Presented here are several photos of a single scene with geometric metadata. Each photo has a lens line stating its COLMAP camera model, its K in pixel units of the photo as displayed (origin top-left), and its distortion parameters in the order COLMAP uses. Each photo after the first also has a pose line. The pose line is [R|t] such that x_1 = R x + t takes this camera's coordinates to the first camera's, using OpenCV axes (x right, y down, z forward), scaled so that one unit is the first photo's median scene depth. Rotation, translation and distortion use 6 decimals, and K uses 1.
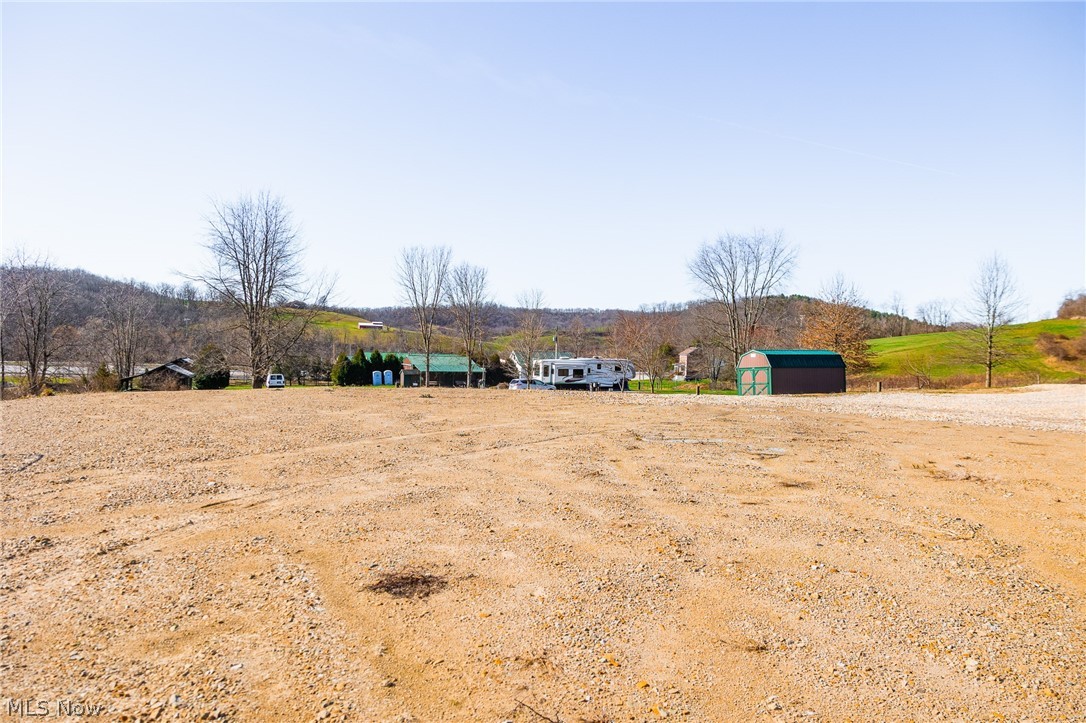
lens RADIAL K [[729.3, 0, 540.7], [0, 729.3, 363.0], [0, 0, 1]] dist [0.003654, 0.001935]
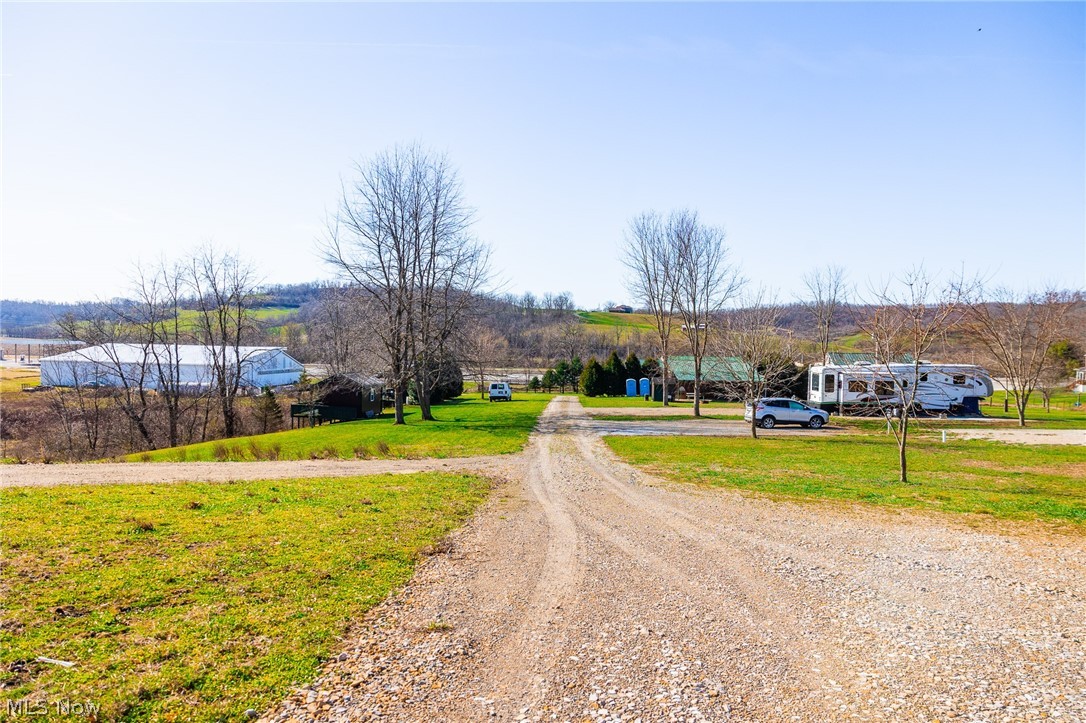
lens RADIAL K [[735.2, 0, 544.9], [0, 735.2, 365.7], [0, 0, 1]] dist [0.004407, -0.001202]
pose [[0.901709, -0.000296, -0.432343, 0.055783], [0.000203, 1.000000, -0.000261, -0.004398], [0.432343, 0.000147, 0.901709, 0.270867]]
